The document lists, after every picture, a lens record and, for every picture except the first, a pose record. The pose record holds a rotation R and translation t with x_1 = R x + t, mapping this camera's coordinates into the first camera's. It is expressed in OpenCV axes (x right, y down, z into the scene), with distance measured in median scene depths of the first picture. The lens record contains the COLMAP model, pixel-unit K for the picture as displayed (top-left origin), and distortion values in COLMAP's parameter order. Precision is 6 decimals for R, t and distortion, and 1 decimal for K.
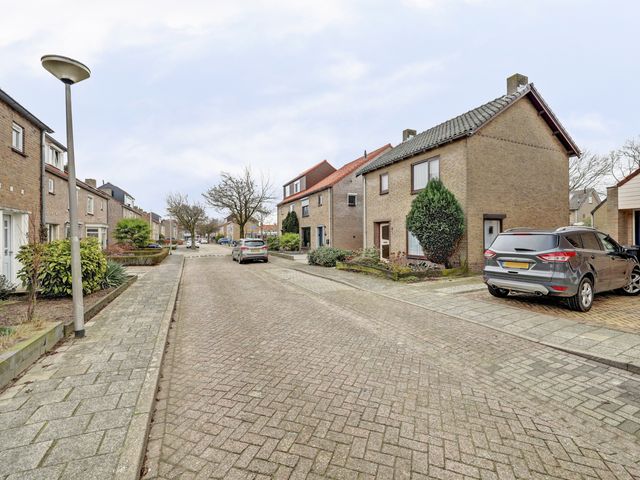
lens RADIAL K [[287.6, 0, 320.4], [0, 287.6, 237.1], [0, 0, 1]] dist [-0.000075, 0.000024]
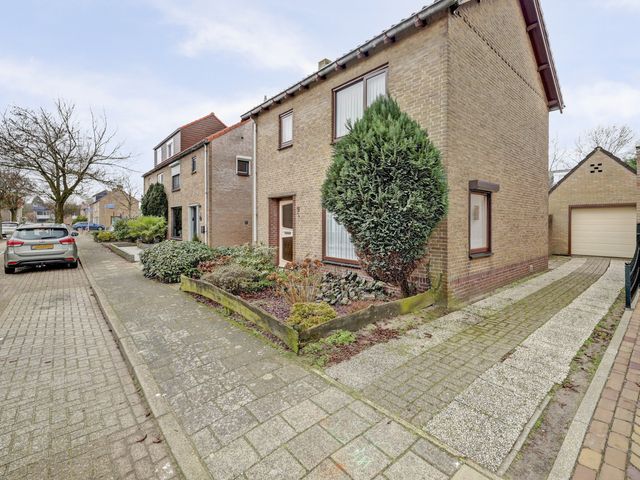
lens RADIAL K [[299.1, 0, 321.0], [0, 299.1, 223.3], [0, 0, 1]] dist [-0.000114, -0.000003]
pose [[0.958750, 0.008978, 0.284108, 0.121046], [-0.009822, 0.999951, 0.001547, -0.002646], [-0.284080, -0.004274, 0.958791, 0.409350]]
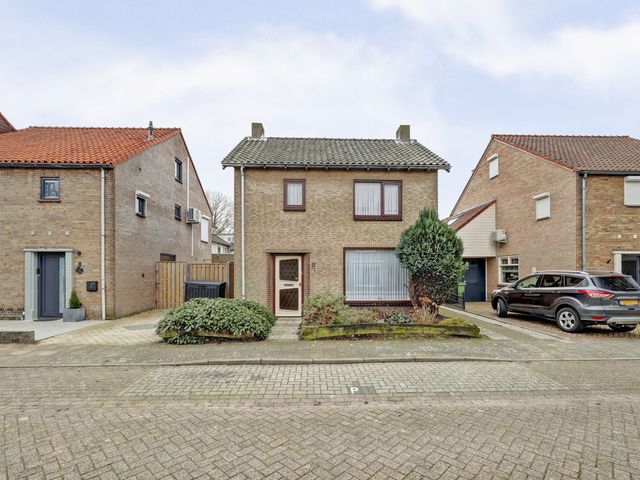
lens RADIAL K [[293.9, 0, 320.3], [0, 293.9, 273.9], [0, 0, 1]] dist [0.002112, 0.000230]
pose [[0.376068, 0.004522, 0.926581, -0.369132], [-0.003773, 0.999987, -0.003348, -0.004781], [-0.926584, -0.002237, 0.376081, 0.690653]]
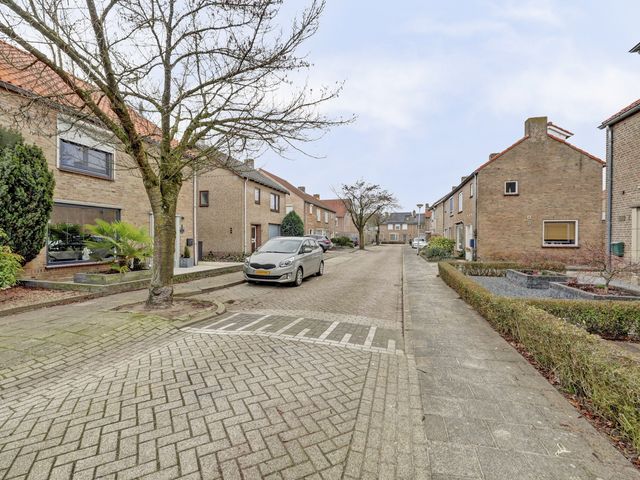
lens RADIAL K [[287.6, 0, 320.4], [0, 287.6, 237.1], [0, 0, 1]] dist [-0.000075, 0.000024]
pose [[-0.761880, 0.012678, 0.647594, -0.835235], [0.009954, 0.999920, -0.007866, 0.016353], [-0.647642, 0.000453, -0.761945, 1.795847]]
